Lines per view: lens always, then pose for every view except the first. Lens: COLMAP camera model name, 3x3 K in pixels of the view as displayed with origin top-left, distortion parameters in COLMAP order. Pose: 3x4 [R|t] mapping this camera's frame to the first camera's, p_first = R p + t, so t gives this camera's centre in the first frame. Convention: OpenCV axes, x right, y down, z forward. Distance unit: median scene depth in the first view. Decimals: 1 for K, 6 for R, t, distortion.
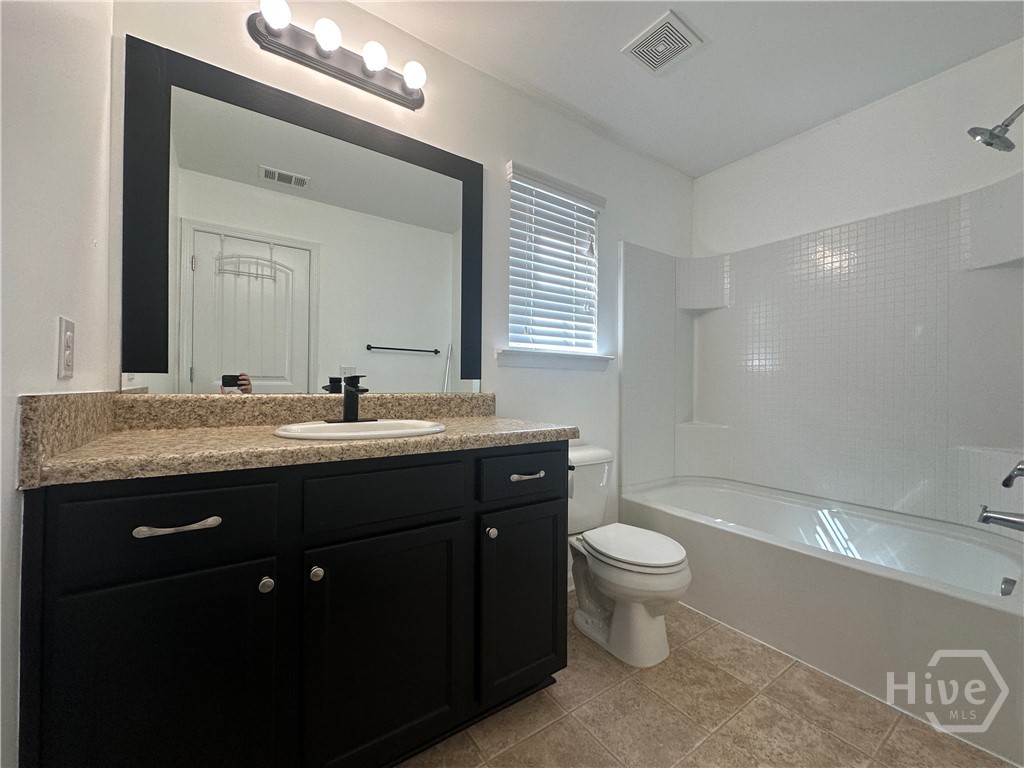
lens RADIAL K [[413.6, 0, 510.9], [0, 413.6, 384.3], [0, 0, 1]] dist [0.014484, 0.001901]
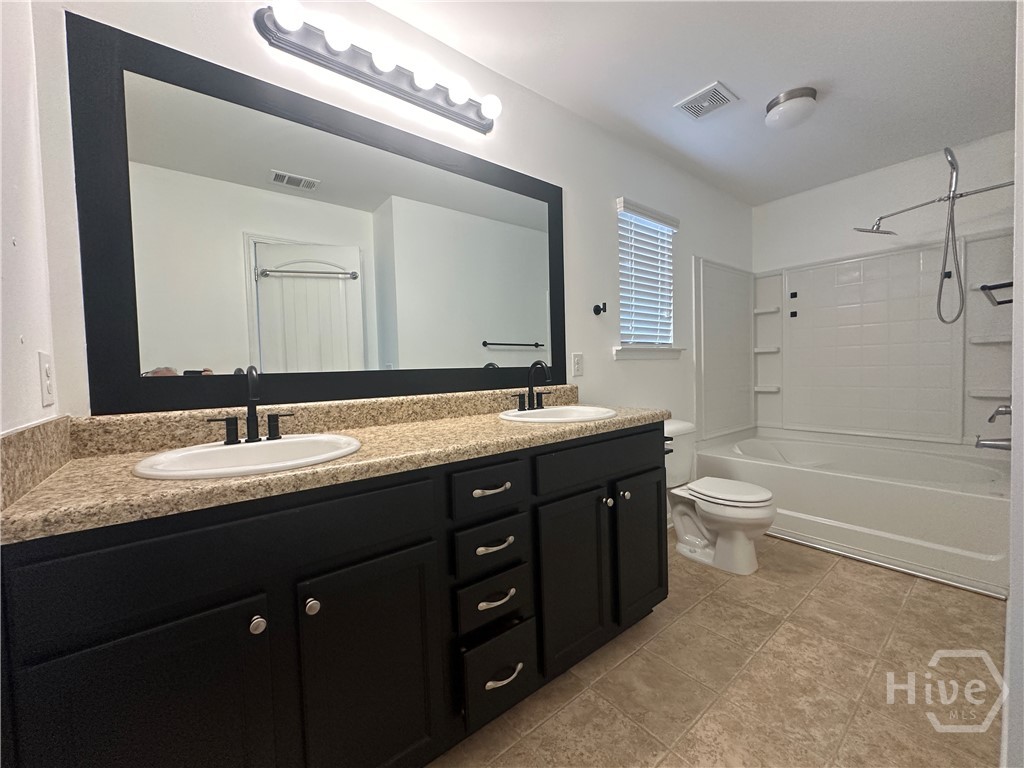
lens RADIAL K [[413.6, 0, 512.7], [0, 413.6, 383.6], [0, 0, 1]] dist [0.014484, 0.001901]
pose [[0.996176, -0.040745, 0.077292, -0.290422], [0.037959, 0.998588, 0.037176, -0.031711], [-0.078697, -0.034100, 0.996315, -0.141302]]
